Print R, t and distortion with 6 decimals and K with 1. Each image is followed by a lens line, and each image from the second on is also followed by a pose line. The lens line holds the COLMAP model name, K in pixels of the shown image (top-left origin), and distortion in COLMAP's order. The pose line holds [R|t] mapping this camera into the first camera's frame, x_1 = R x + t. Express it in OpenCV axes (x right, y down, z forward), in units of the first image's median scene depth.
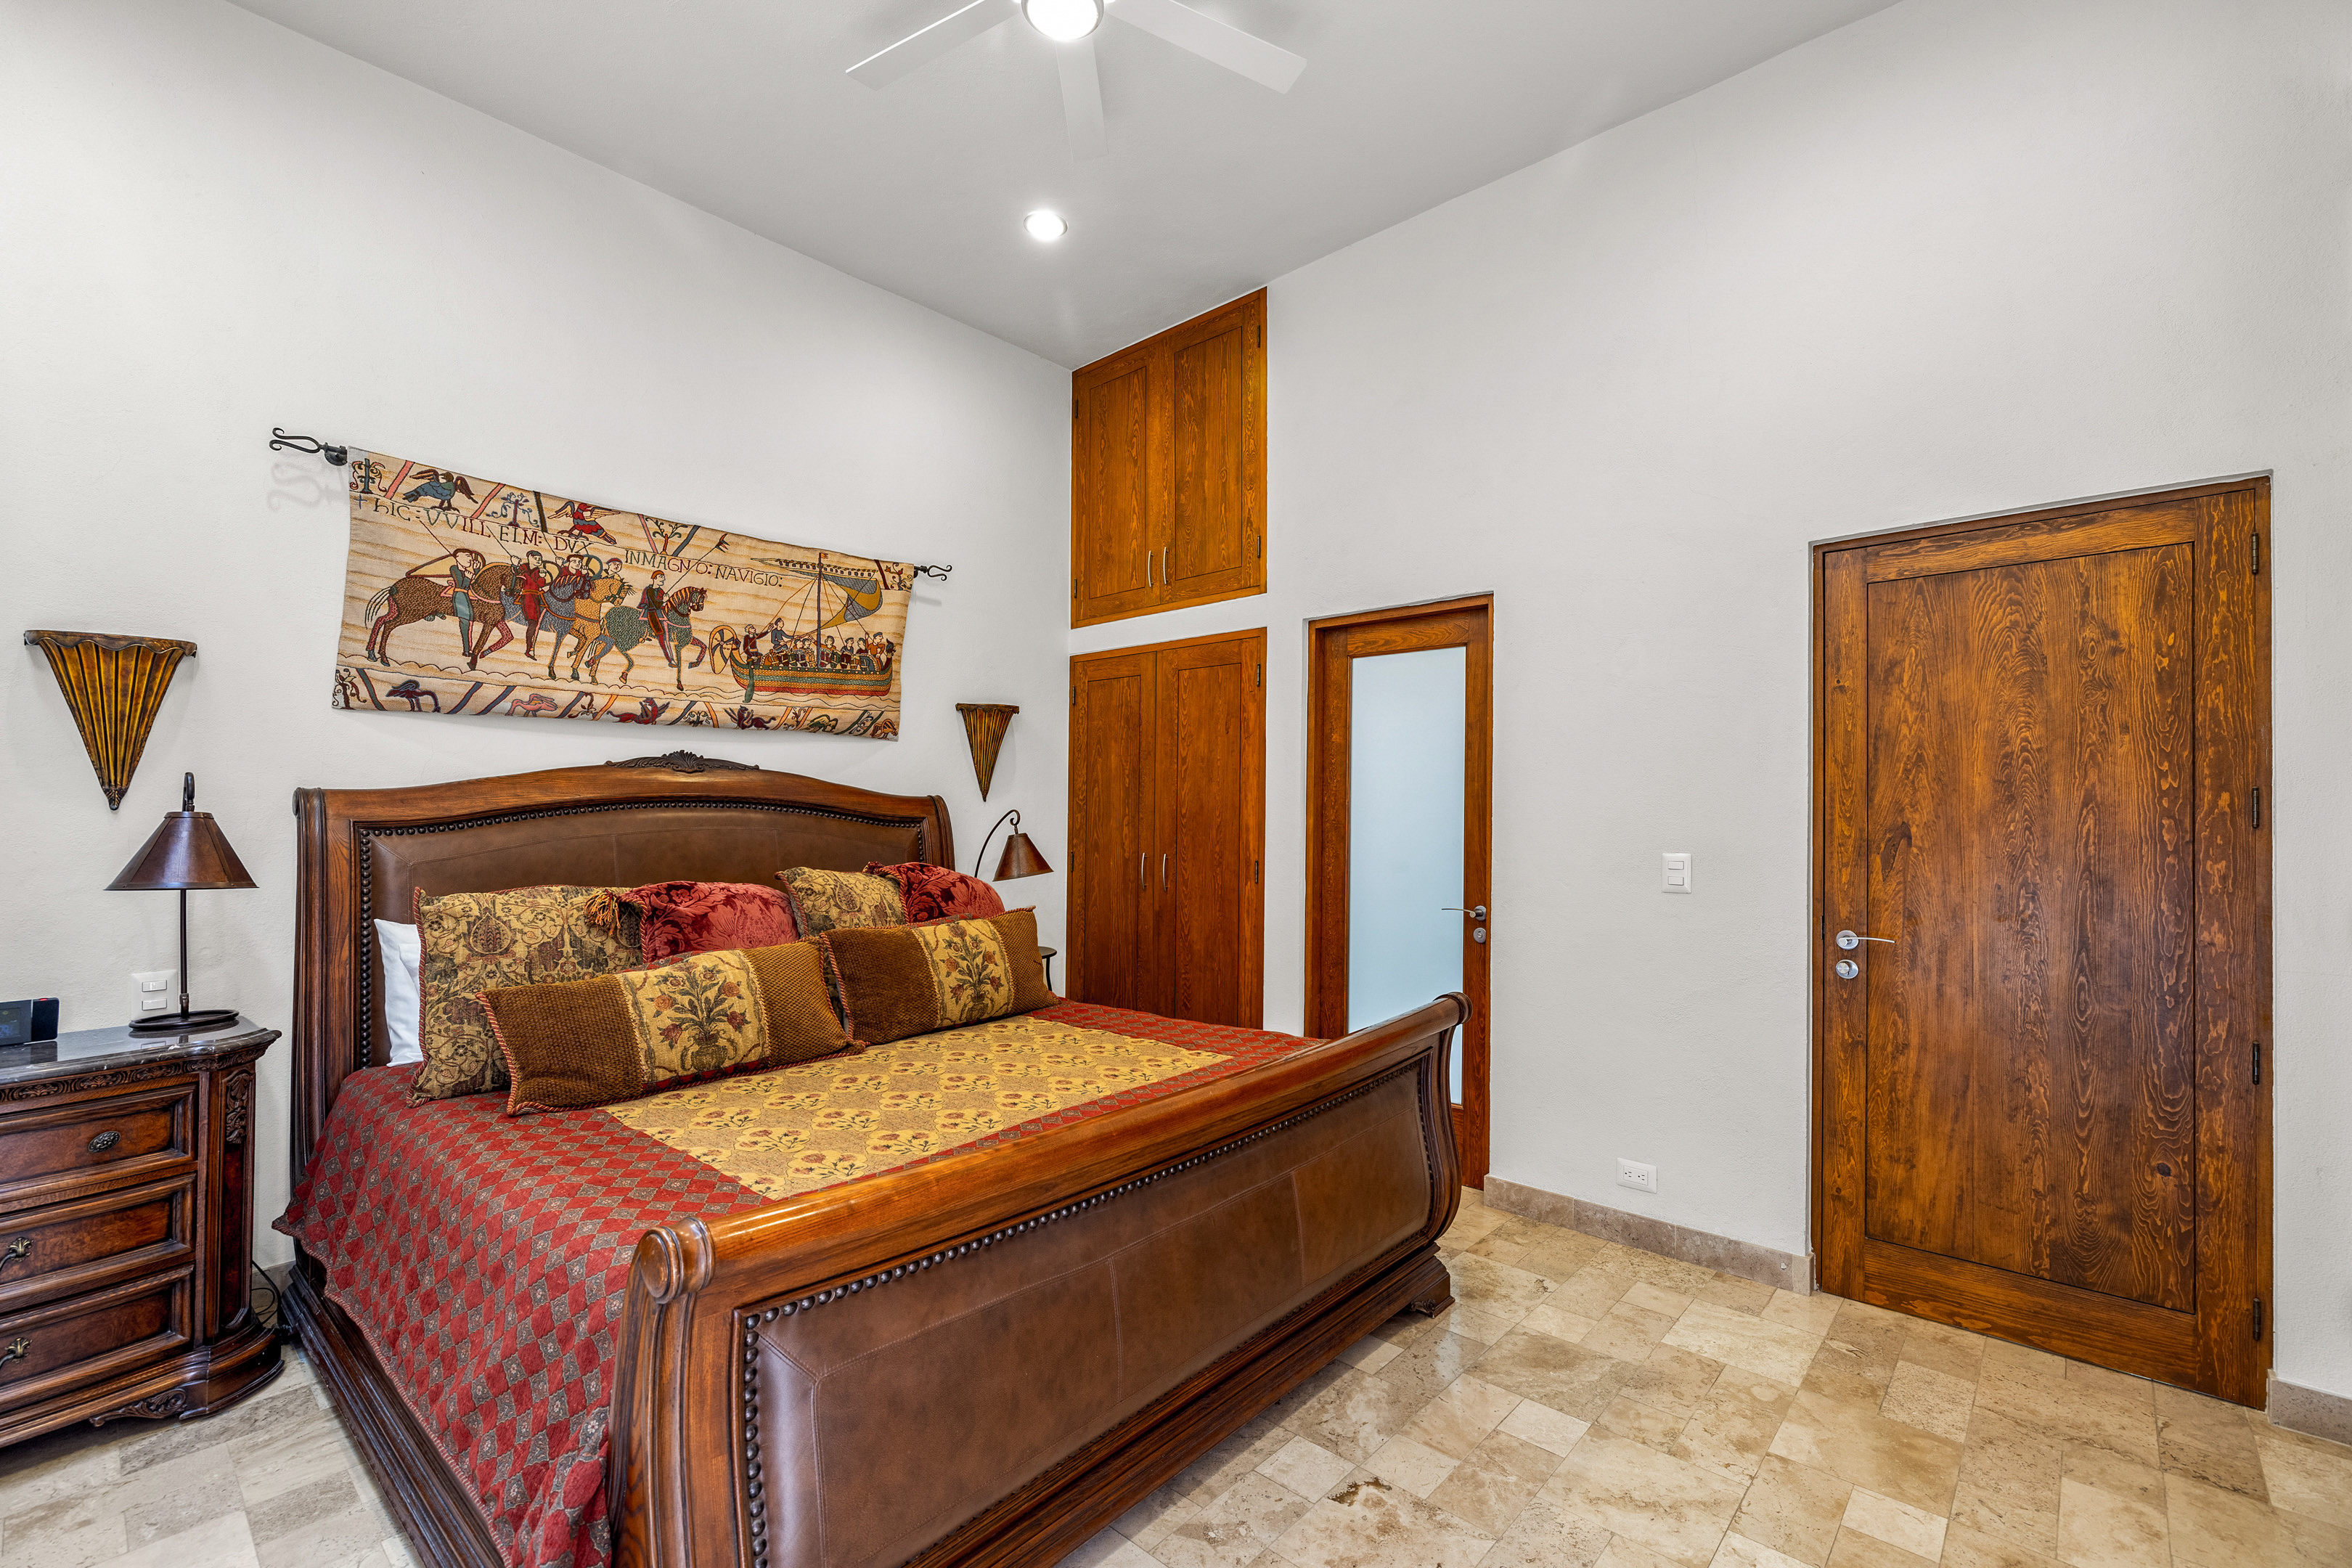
lens RADIAL K [[994.9, 0, 1179.3], [0, 994.9, 794.0], [0, 0, 1]] dist [-0.000562, -0.000095]
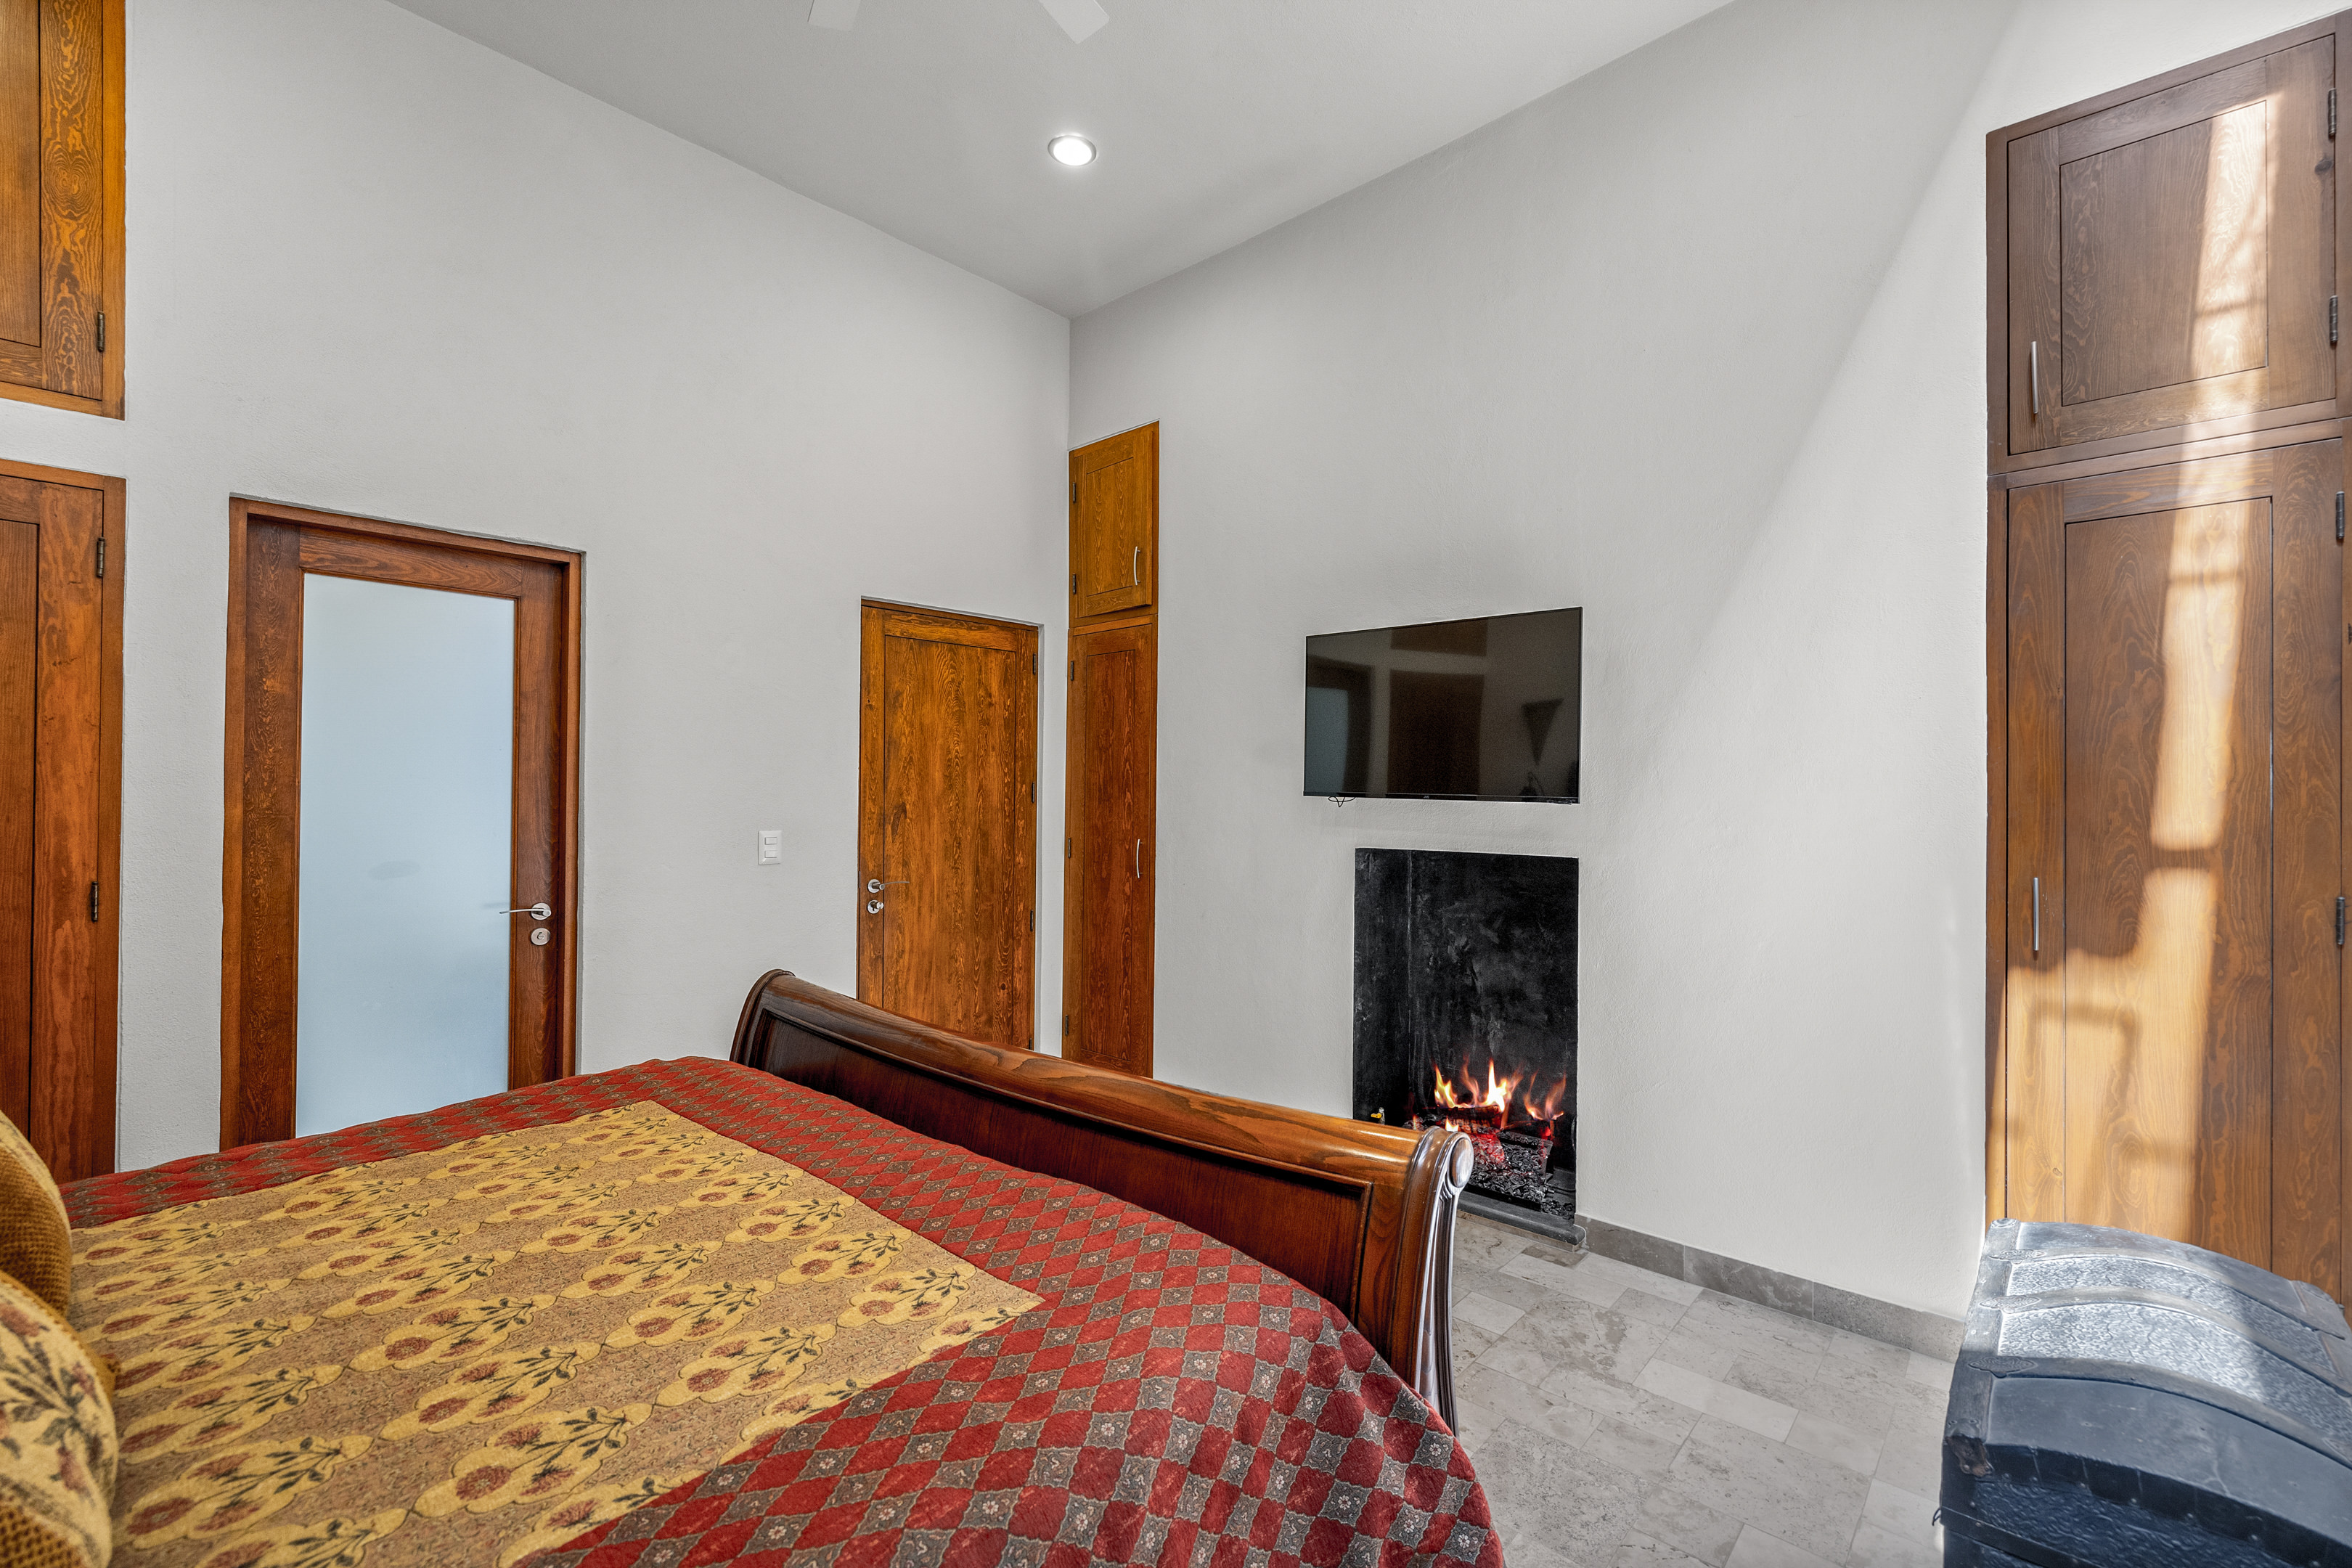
lens RADIAL K [[994.9, 0, 1176.8], [0, 994.9, 800.0], [0, 0, 1]] dist [-0.000562, -0.000095]
pose [[0.012037, -0.006466, 0.999907, -0.904263], [-0.016209, 0.999846, 0.006660, 0.011090], [-0.999796, -0.016288, 0.011931, 0.690739]]
